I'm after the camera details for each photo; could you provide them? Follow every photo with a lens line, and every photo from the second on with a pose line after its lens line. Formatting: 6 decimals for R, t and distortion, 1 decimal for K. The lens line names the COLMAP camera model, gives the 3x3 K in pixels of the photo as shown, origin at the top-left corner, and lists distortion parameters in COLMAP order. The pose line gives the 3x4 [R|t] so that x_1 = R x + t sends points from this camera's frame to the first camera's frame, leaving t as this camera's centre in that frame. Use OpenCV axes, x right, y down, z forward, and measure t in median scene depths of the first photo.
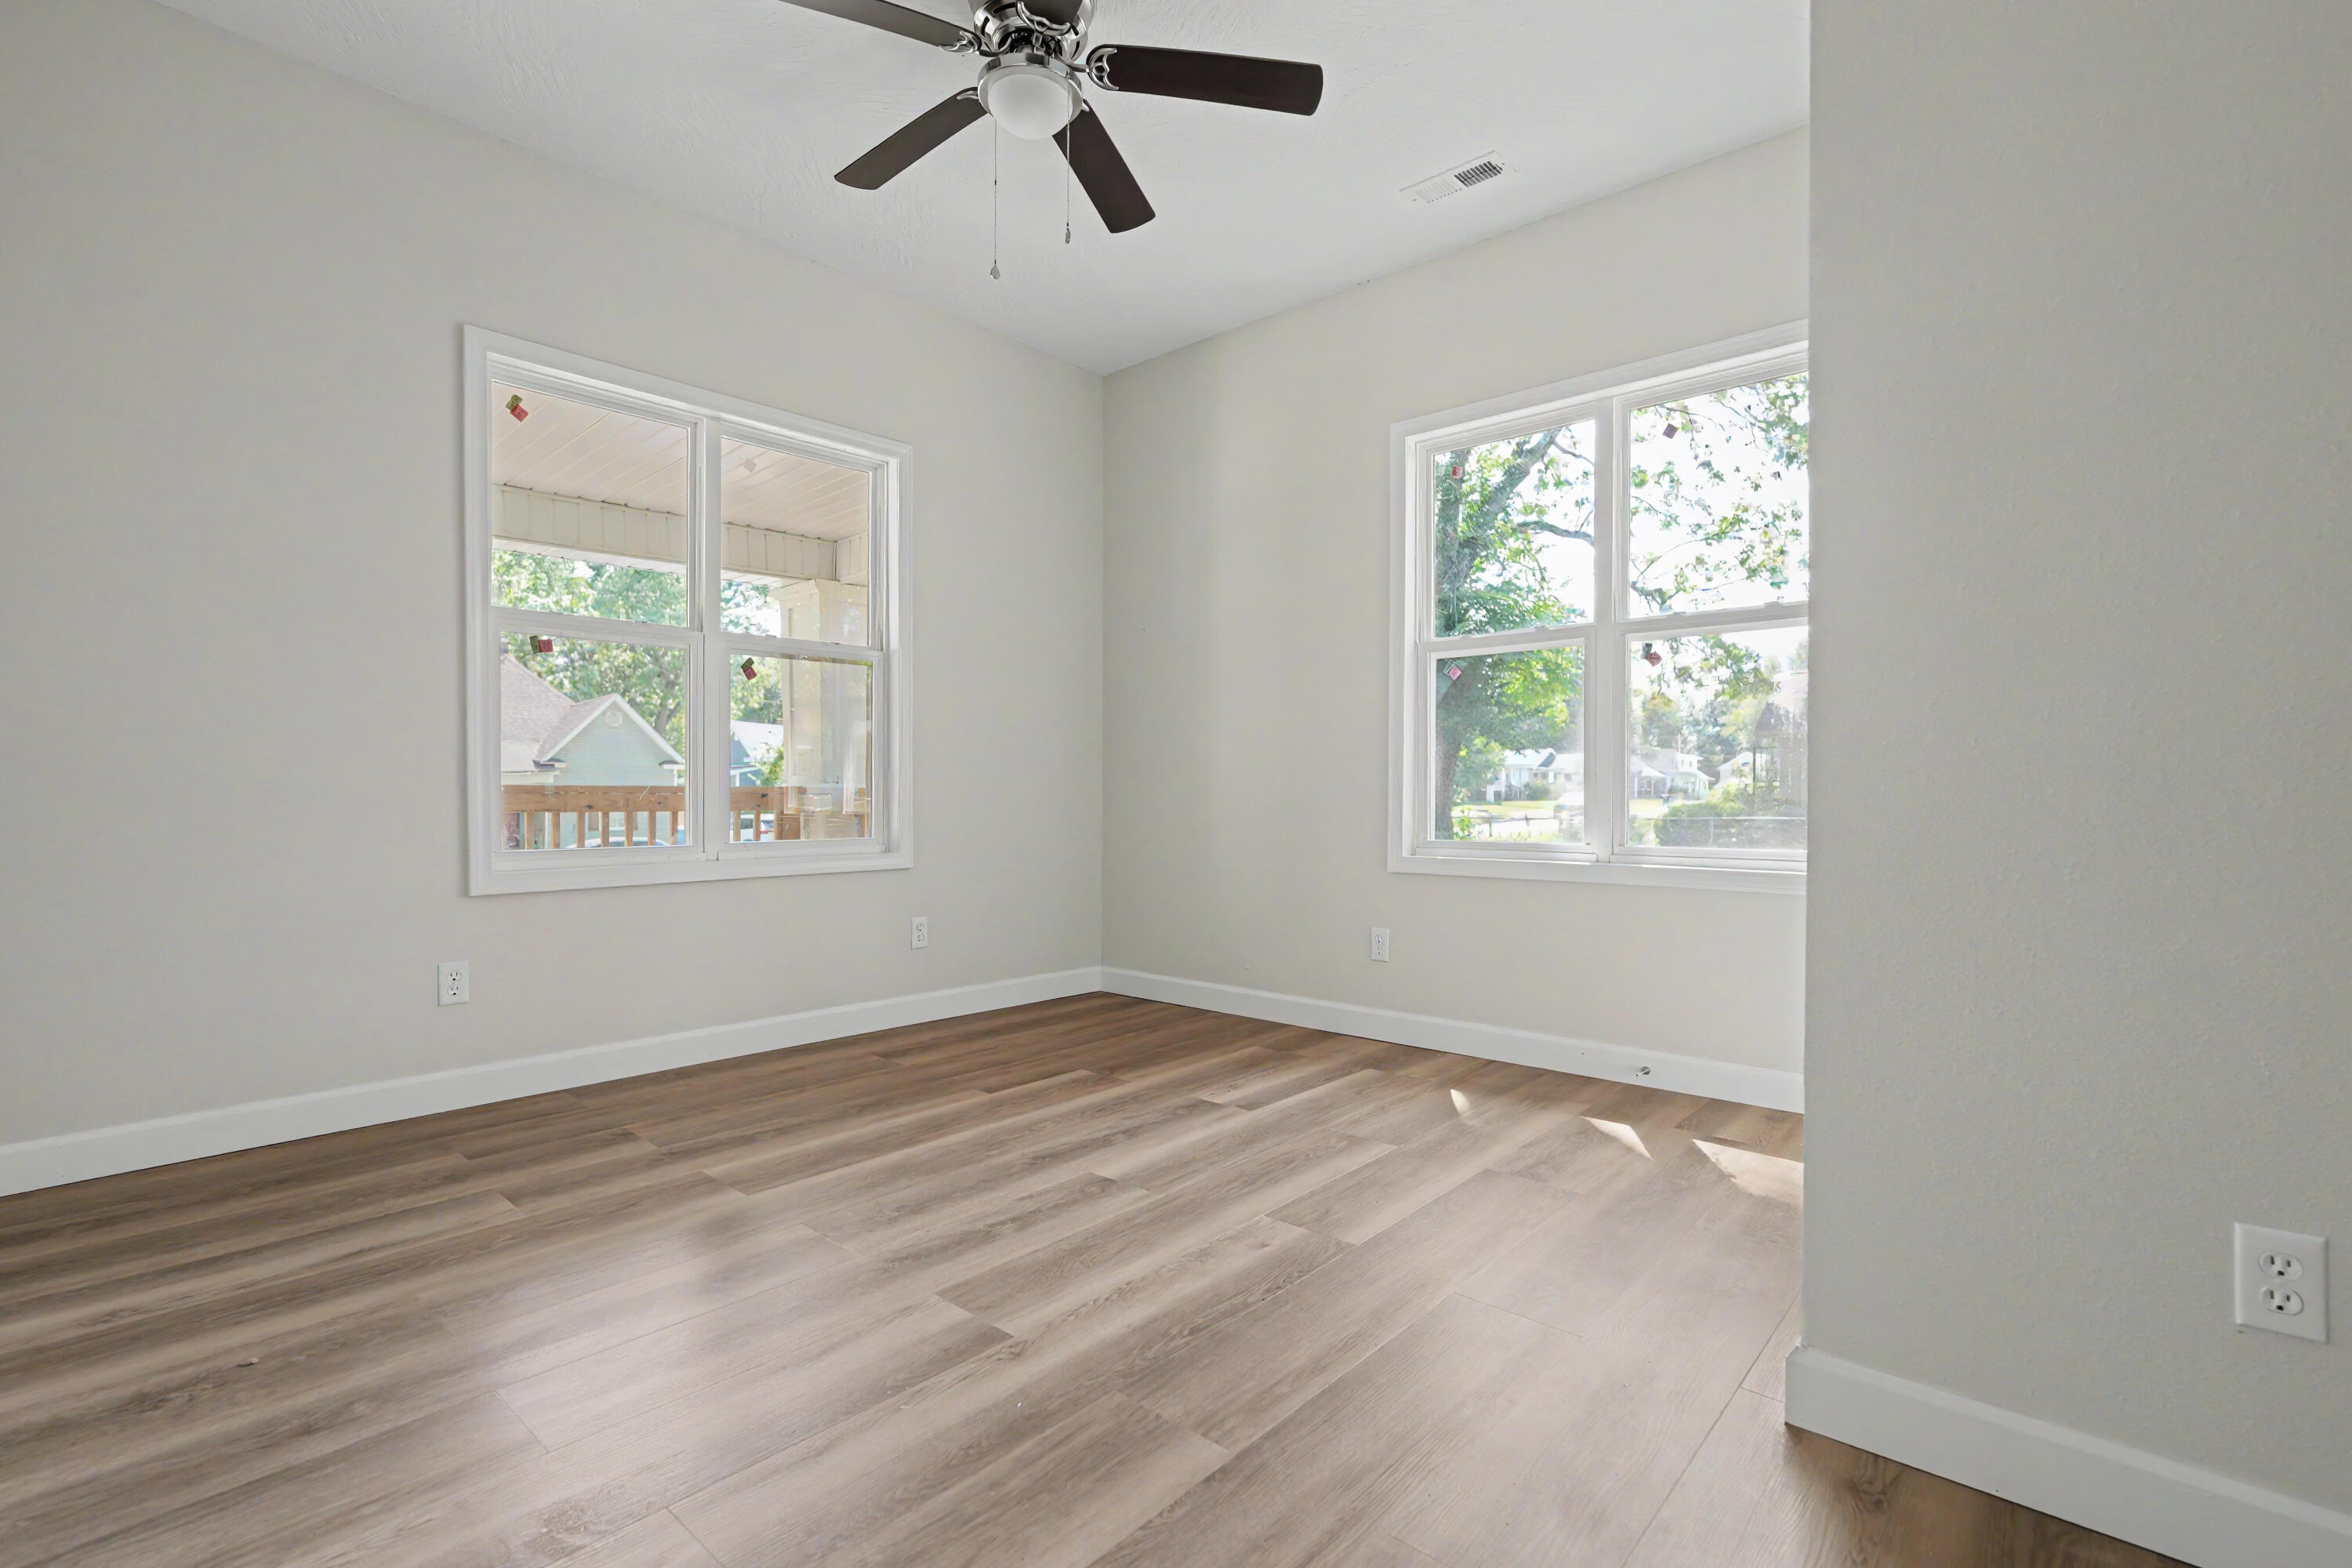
lens RADIAL K [[1076.9, 0, 1173.5], [0, 1076.9, 805.0], [0, 0, 1]] dist [-0.021913, 0.009473]
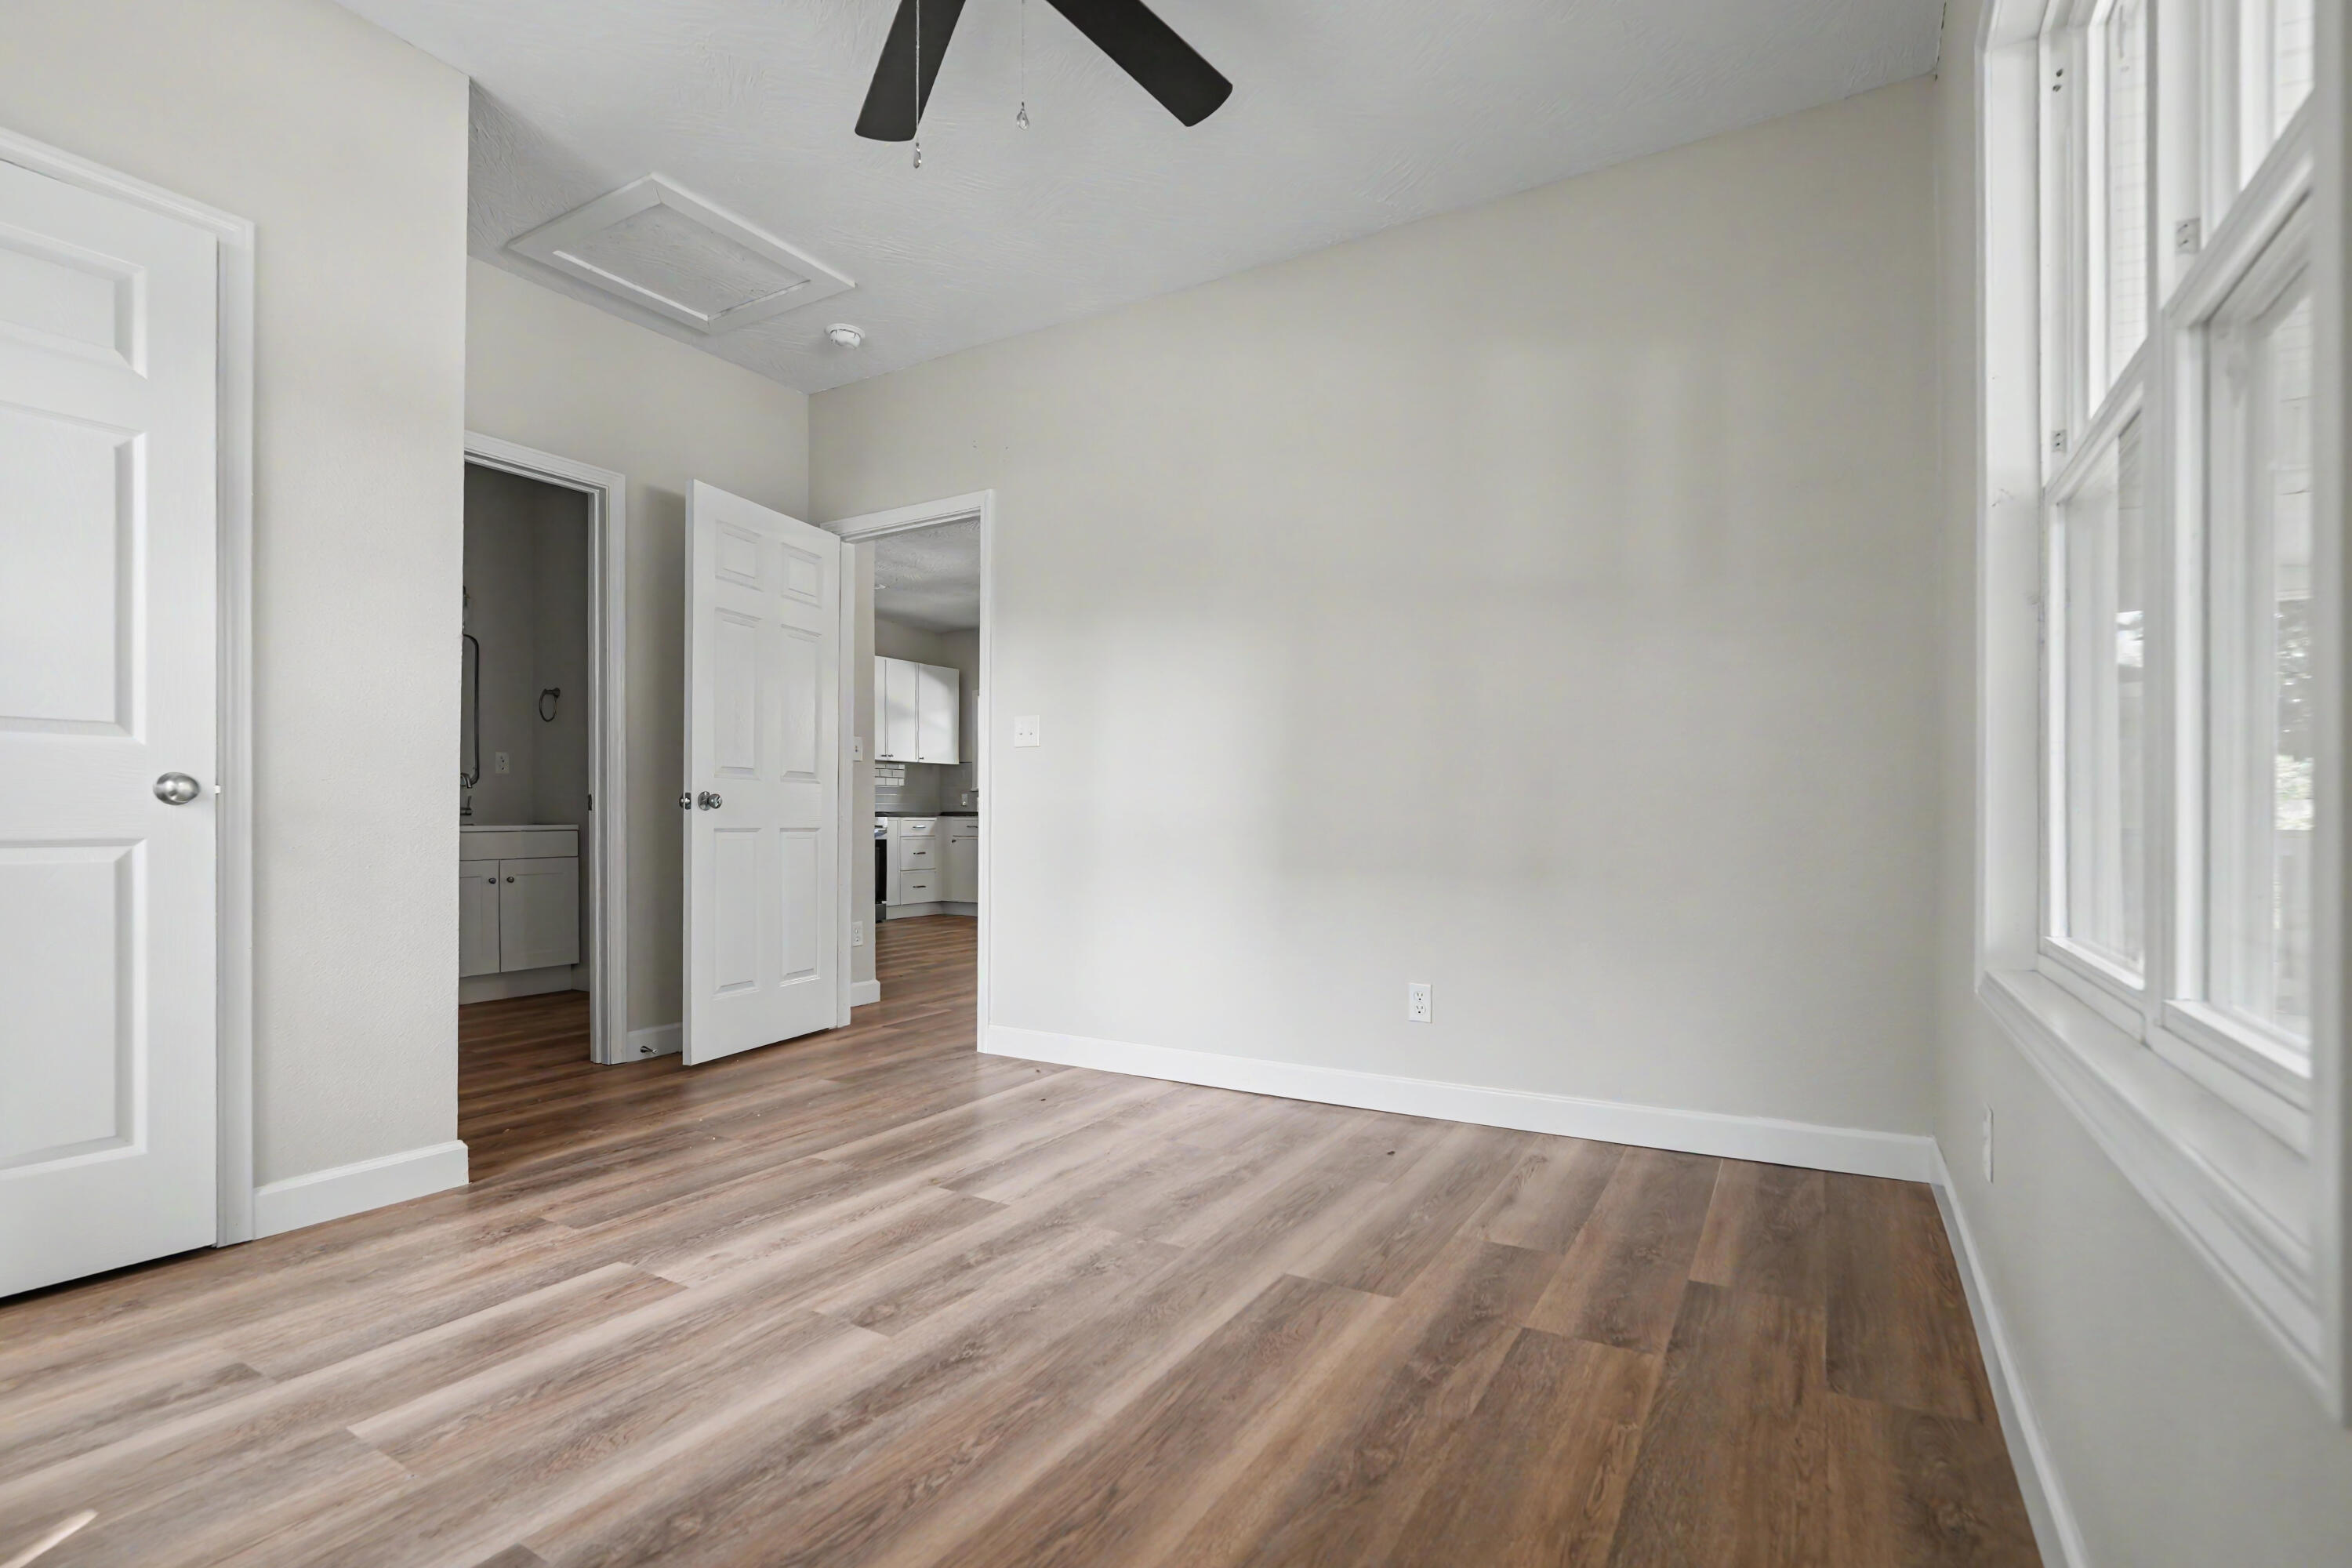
lens RADIAL K [[1076.9, 0, 1173.5], [0, 1076.9, 805.0], [0, 0, 1]] dist [-0.021913, 0.009473]
pose [[-0.981410, -0.006200, -0.191824, -0.125654], [-0.006421, 0.999979, 0.000530, -0.023675], [0.191817, 0.001752, -0.981429, 1.752405]]
